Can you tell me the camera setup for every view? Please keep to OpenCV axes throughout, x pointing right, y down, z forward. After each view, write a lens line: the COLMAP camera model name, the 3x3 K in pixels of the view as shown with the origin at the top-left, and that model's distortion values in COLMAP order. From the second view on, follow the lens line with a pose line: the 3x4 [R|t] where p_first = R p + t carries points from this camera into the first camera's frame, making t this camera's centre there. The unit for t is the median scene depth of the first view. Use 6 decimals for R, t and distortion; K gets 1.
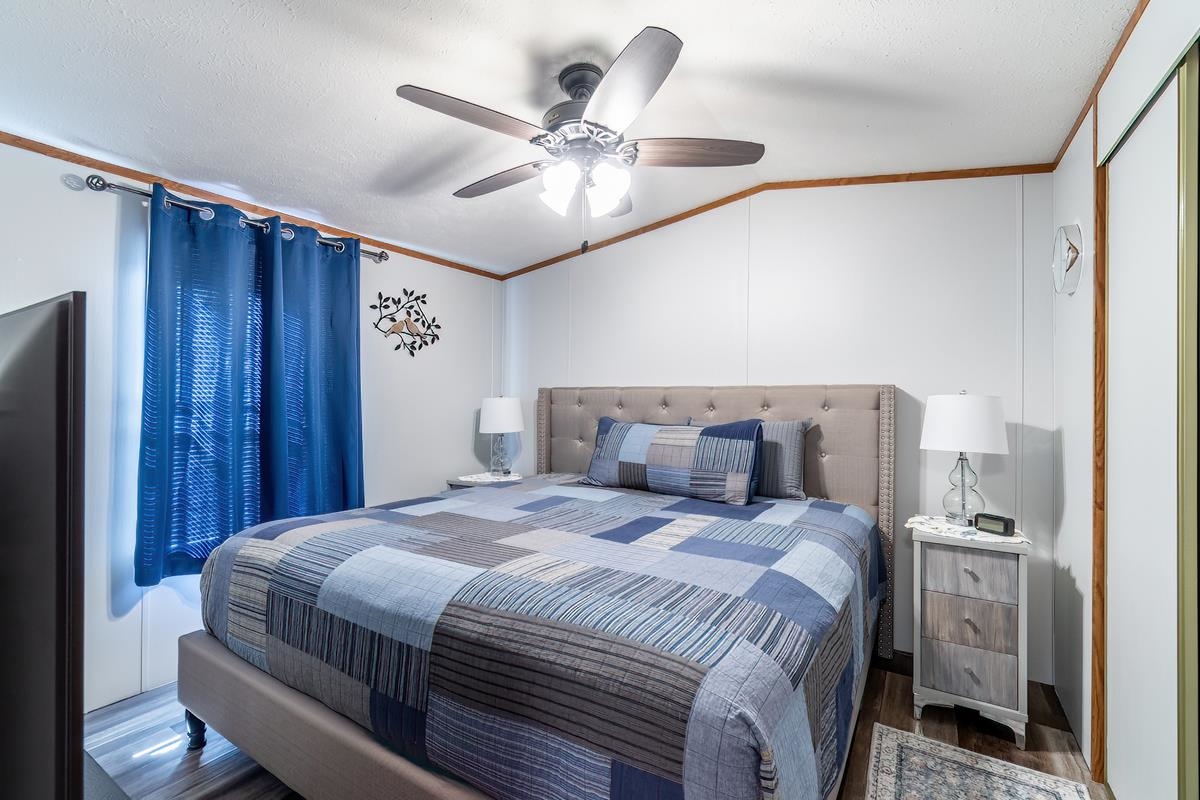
lens RADIAL K [[534.0, 0, 590.1], [0, 534.0, 395.6], [0, 0, 1]] dist [-0.004448, 0.002044]
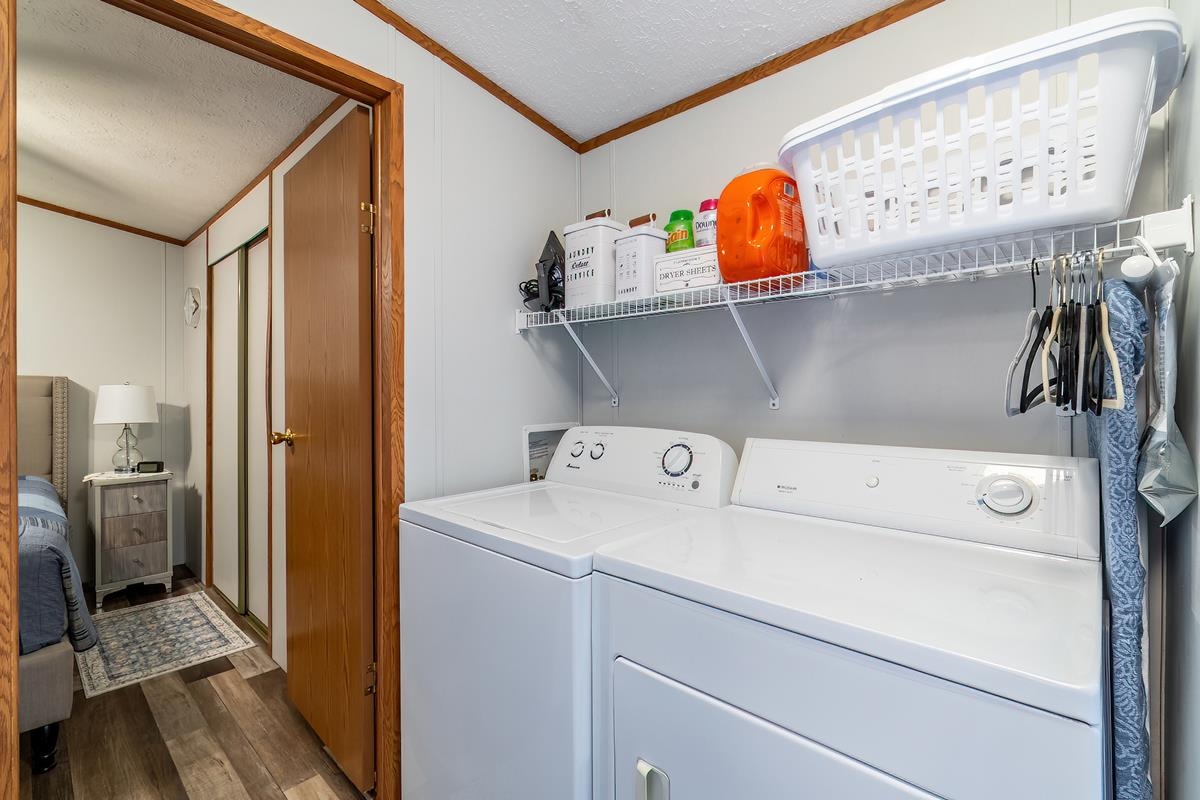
lens RADIAL K [[534.0, 0, 592.9], [0, 534.0, 392.4], [0, 0, 1]] dist [-0.004448, 0.002044]
pose [[0.186007, -0.012183, 0.982473, -0.574576], [-0.008146, 0.999870, 0.013941, -0.013526], [-0.982515, -0.010596, 0.185883, -0.609561]]
